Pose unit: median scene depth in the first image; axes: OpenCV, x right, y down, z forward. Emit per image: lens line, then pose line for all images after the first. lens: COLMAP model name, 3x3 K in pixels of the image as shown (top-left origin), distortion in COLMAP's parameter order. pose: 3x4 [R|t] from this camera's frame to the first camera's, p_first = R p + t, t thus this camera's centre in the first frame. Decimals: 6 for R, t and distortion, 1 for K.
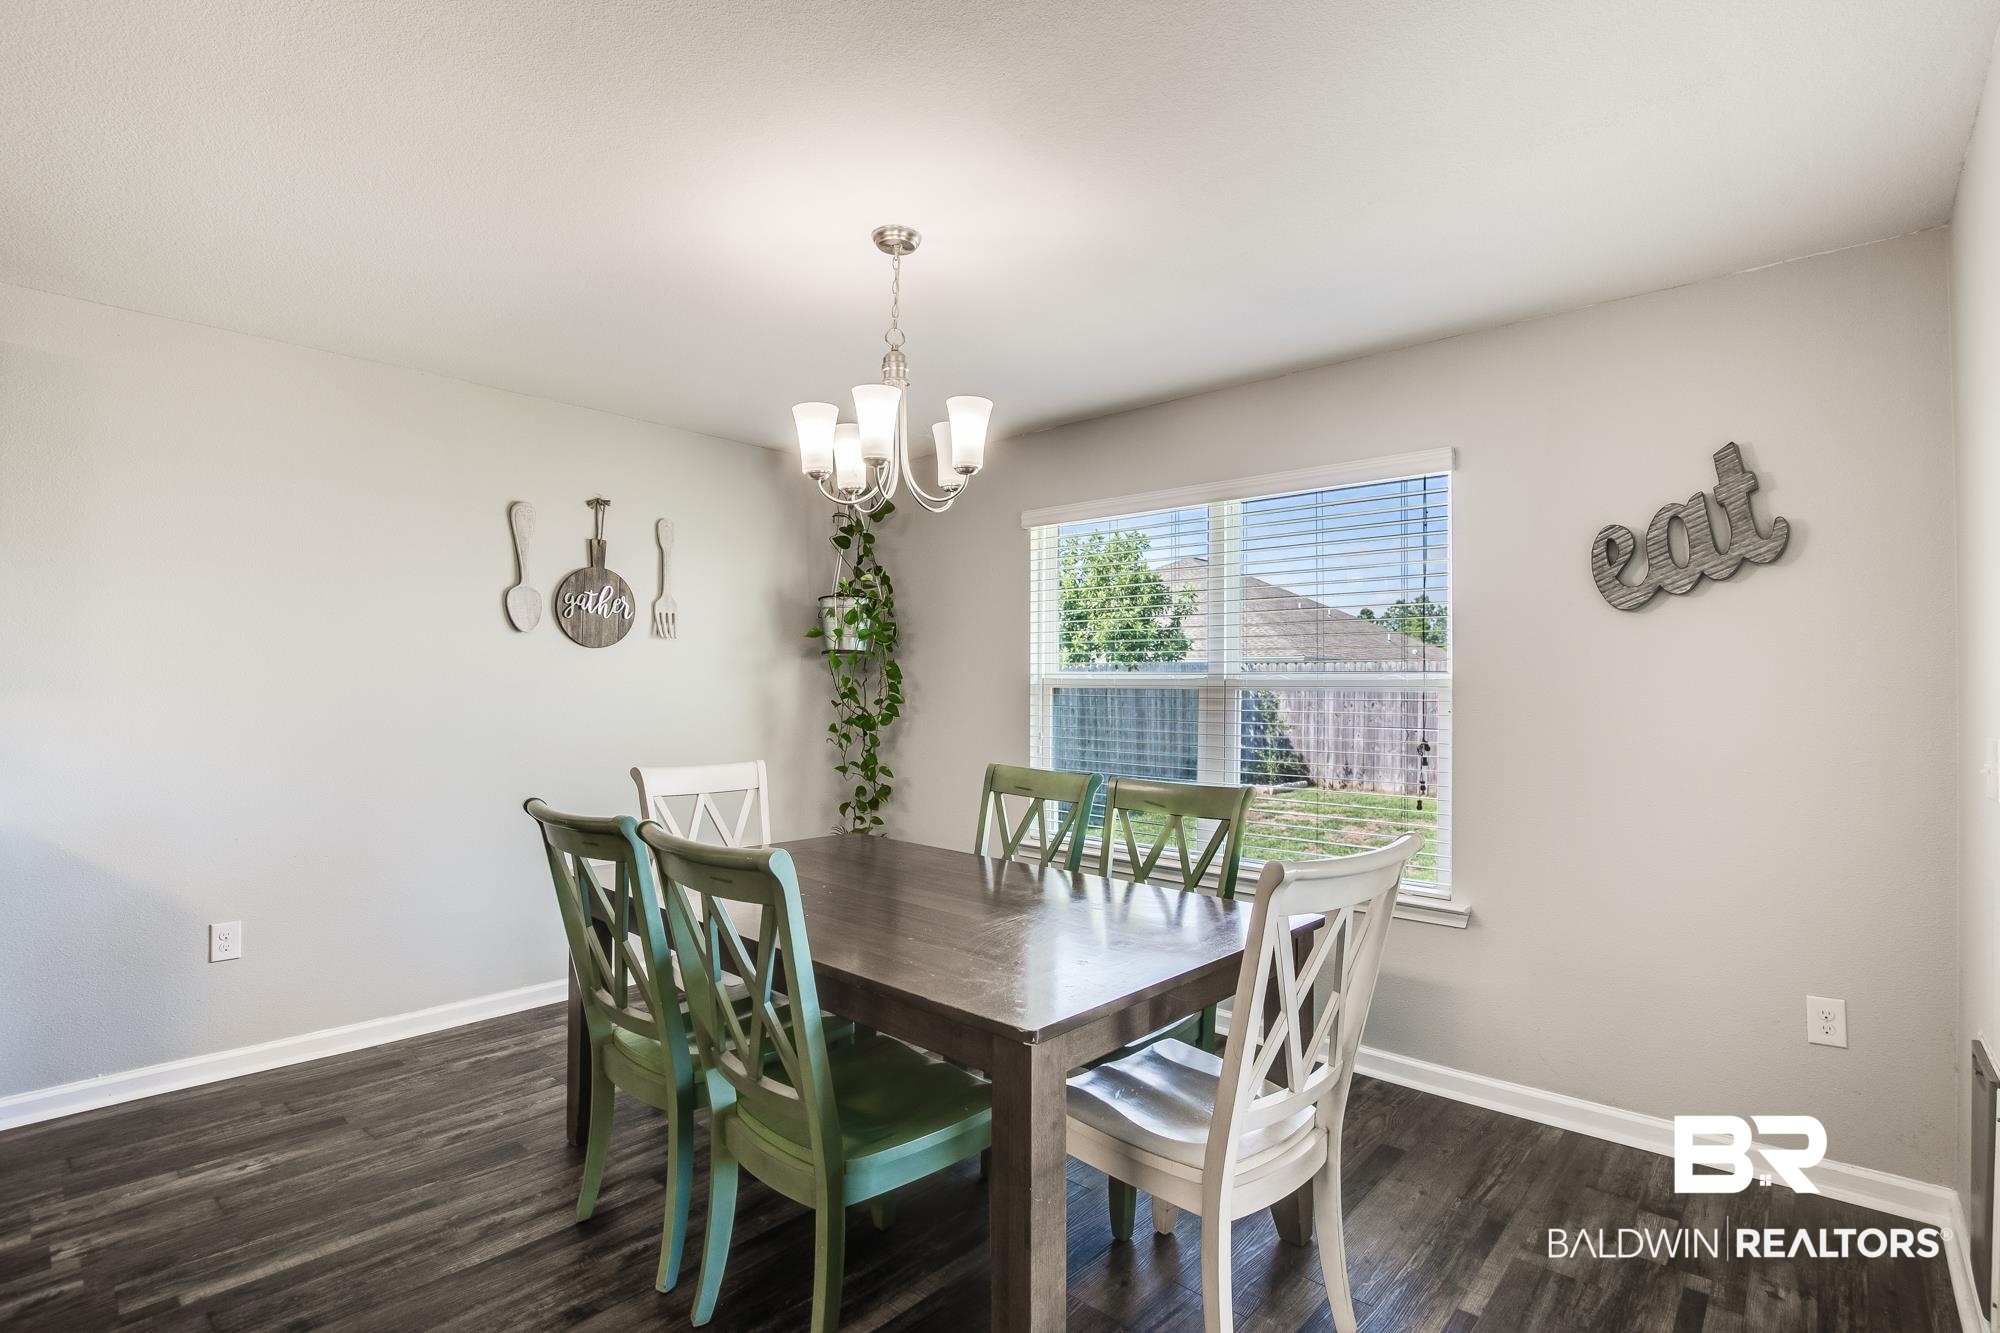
lens RADIAL K [[948.6, 0, 1009.4], [0, 948.6, 673.6], [0, 0, 1]] dist [-0.022788, 0.000035]
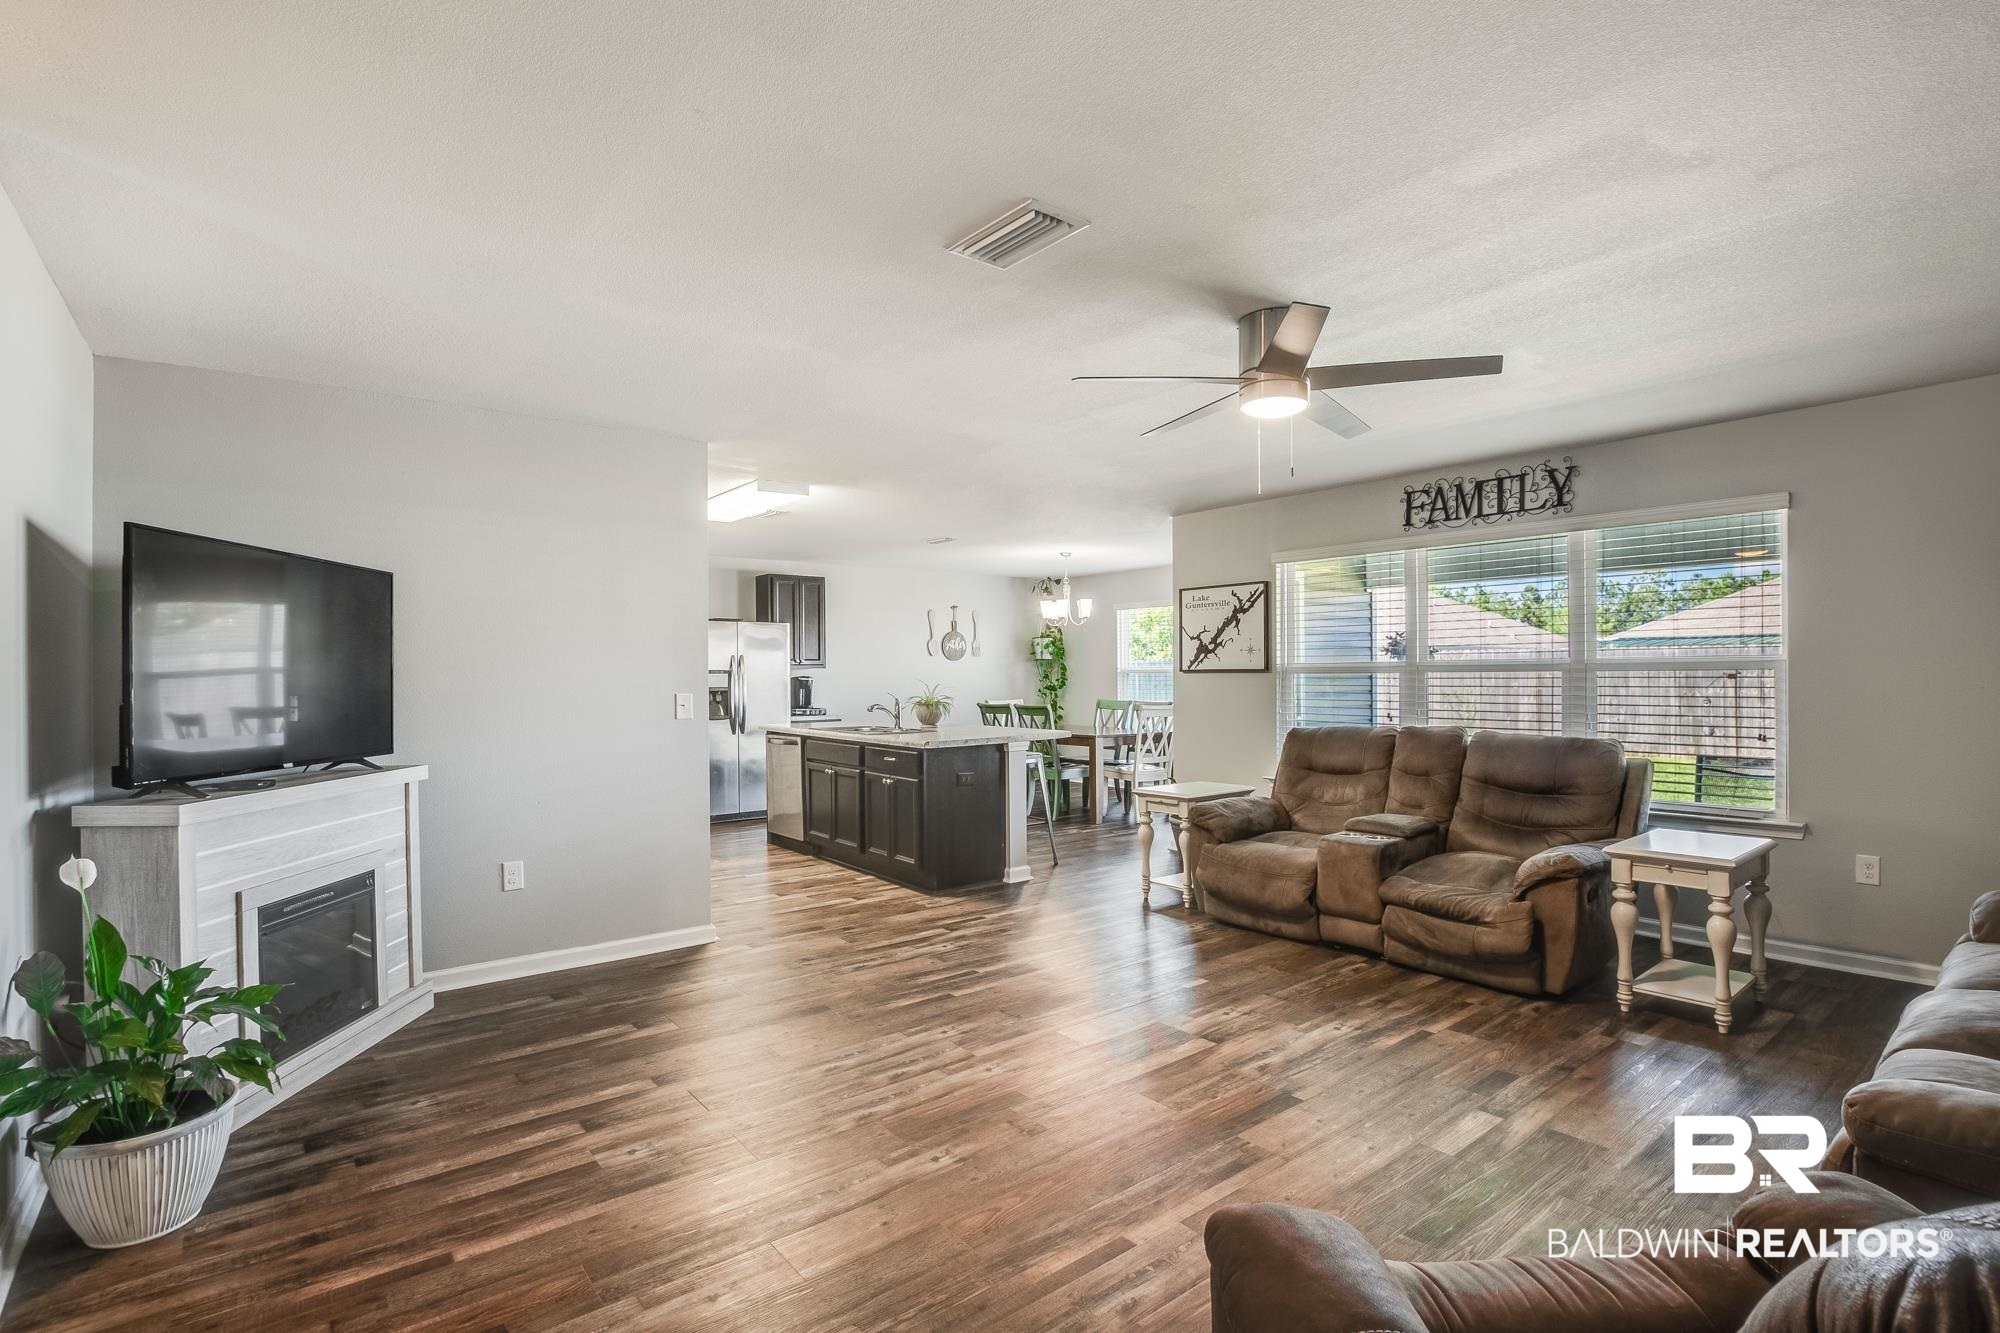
lens RADIAL K [[948.6, 0, 996.7], [0, 948.6, 676.7], [0, 0, 1]] dist [-0.022788, 0.000035]
pose [[0.983645, -0.013842, -0.179587, 0.158548], [0.016885, 0.999738, 0.015429, -0.020235], [0.179327, -0.018209, 0.983621, -1.541237]]
